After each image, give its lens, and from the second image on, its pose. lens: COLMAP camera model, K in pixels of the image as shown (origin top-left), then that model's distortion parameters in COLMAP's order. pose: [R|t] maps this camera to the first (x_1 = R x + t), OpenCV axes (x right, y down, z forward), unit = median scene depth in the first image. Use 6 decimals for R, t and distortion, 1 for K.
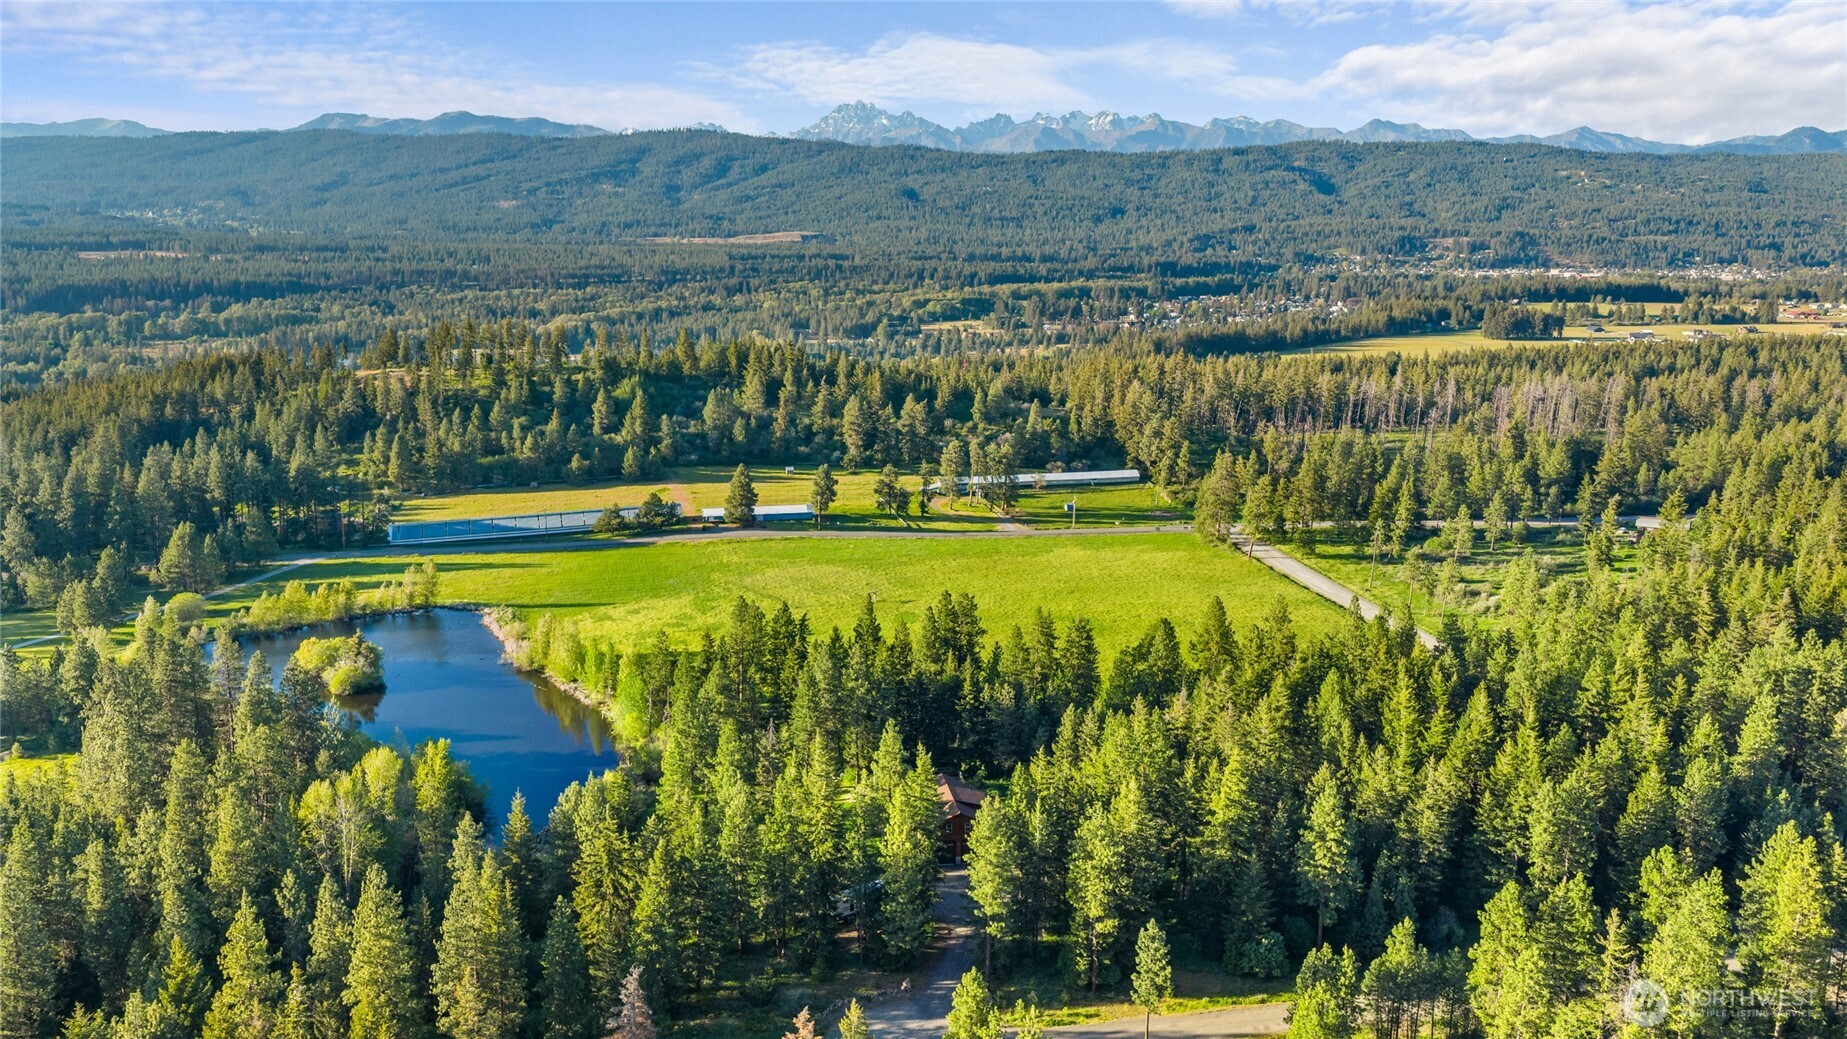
lens RADIAL K [[1478.1, 0, 921.3], [0, 1478.1, 525.7], [0, 0, 1]] dist [0.008603, -0.007844]
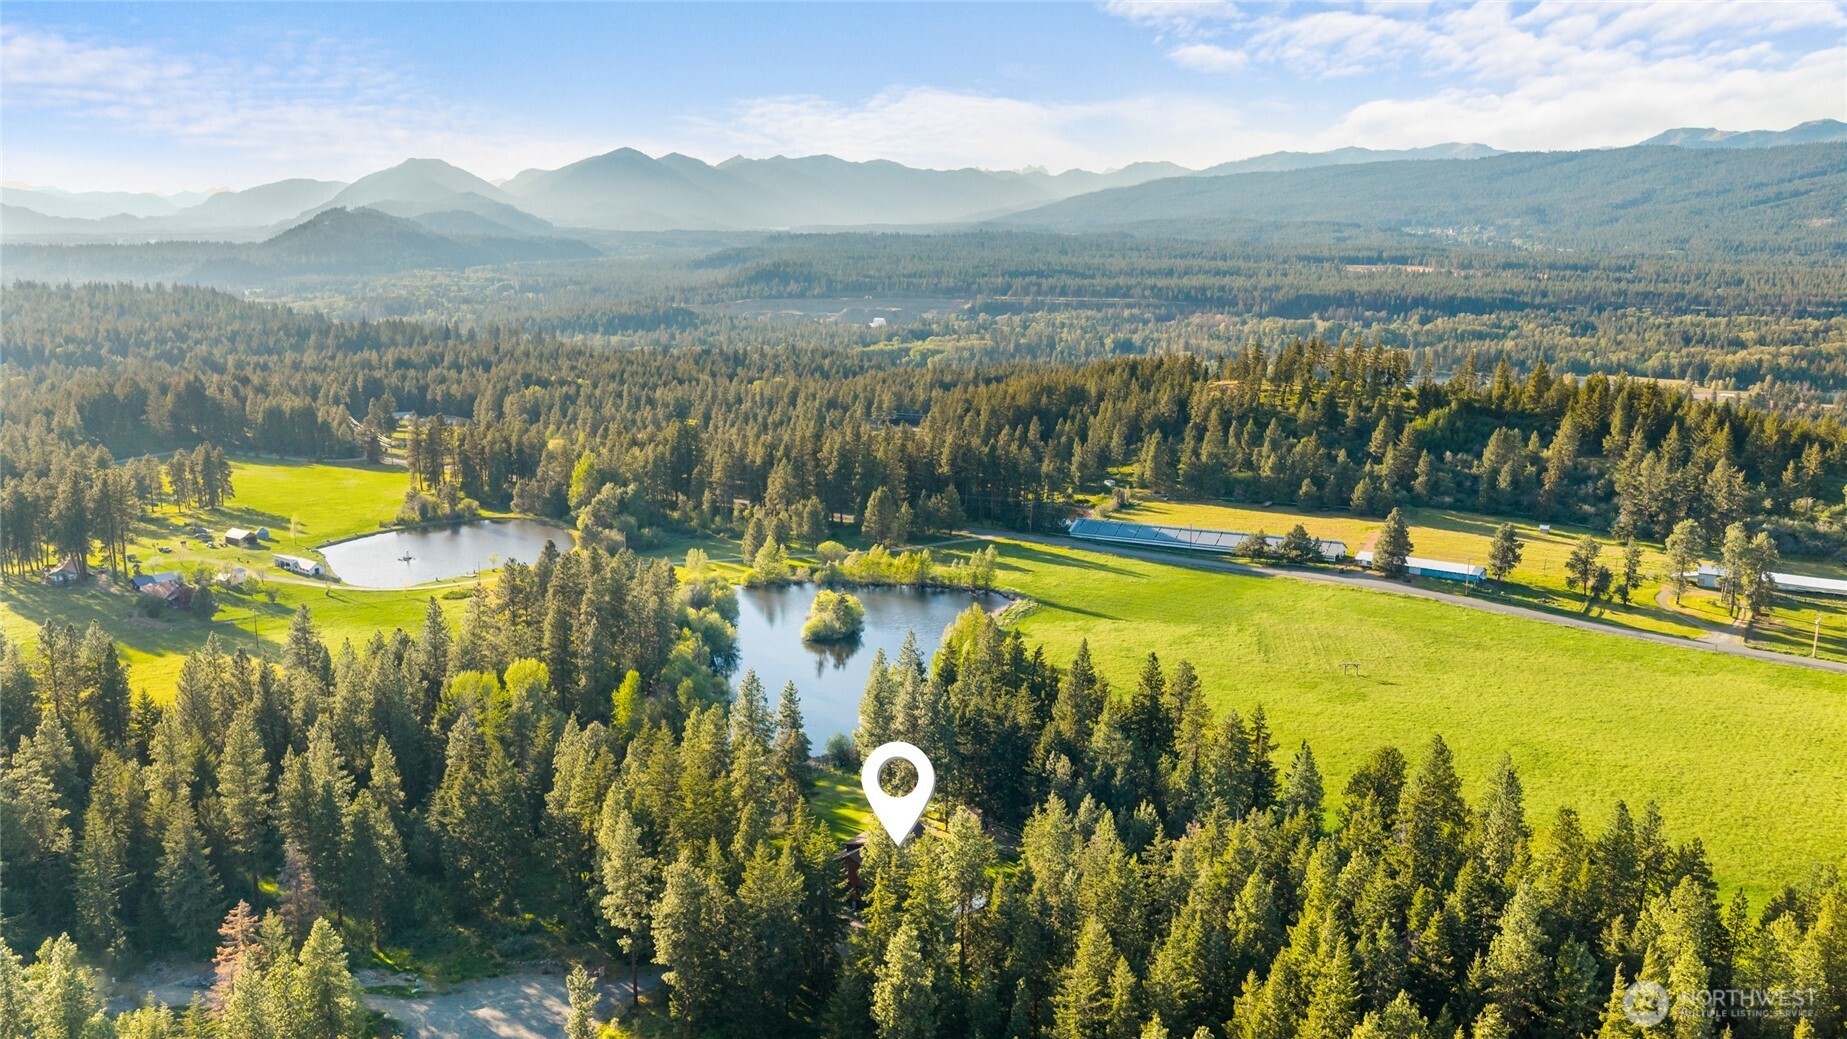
lens RADIAL K [[1478.1, 0, 923.6], [0, 1478.1, 513.2], [0, 0, 1]] dist [0.008603, -0.007844]
pose [[0.686063, 0.141699, -0.713610, 0.313821], [-0.155759, 0.986715, 0.046182, -0.033913], [0.710673, 0.079468, 0.699020, 0.149762]]
